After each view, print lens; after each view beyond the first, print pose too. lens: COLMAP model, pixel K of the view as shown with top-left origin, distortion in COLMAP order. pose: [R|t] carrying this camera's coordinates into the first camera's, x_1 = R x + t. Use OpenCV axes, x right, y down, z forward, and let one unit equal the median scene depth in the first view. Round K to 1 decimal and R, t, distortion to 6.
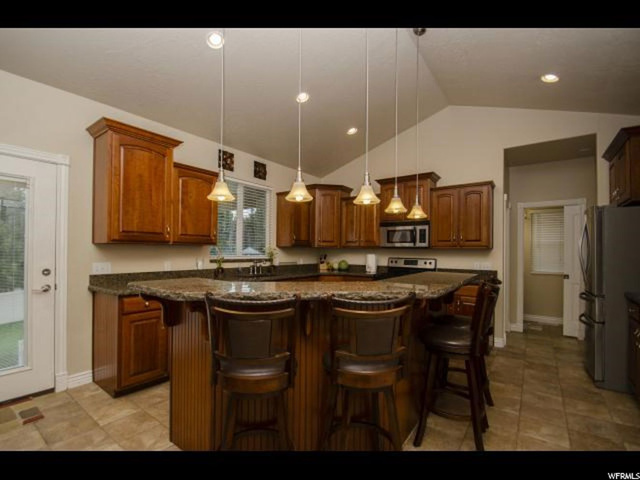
lens RADIAL K [[297.8, 0, 321.4], [0, 297.8, 250.3], [0, 0, 1]] dist [-0.000624, -0.000106]
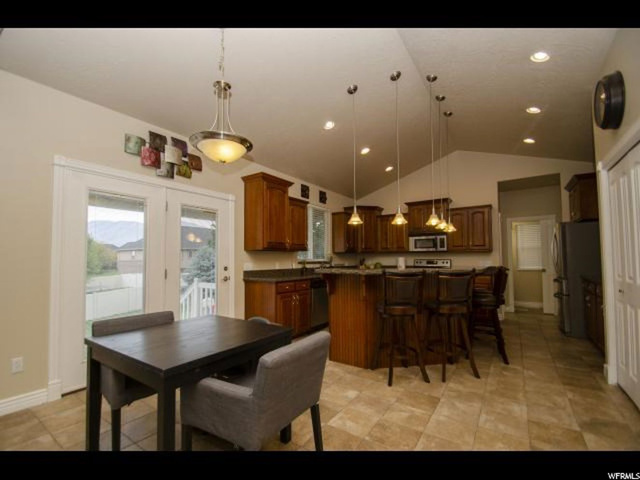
lens RADIAL K [[287.6, 0, 316.7], [0, 287.6, 248.7], [0, 0, 1]] dist [0.002451, 0.000178]
pose [[0.999447, -0.013898, 0.030221, -0.300456], [0.014961, 0.999267, -0.035251, 0.017846], [-0.029709, 0.035683, 0.998921, -0.344205]]
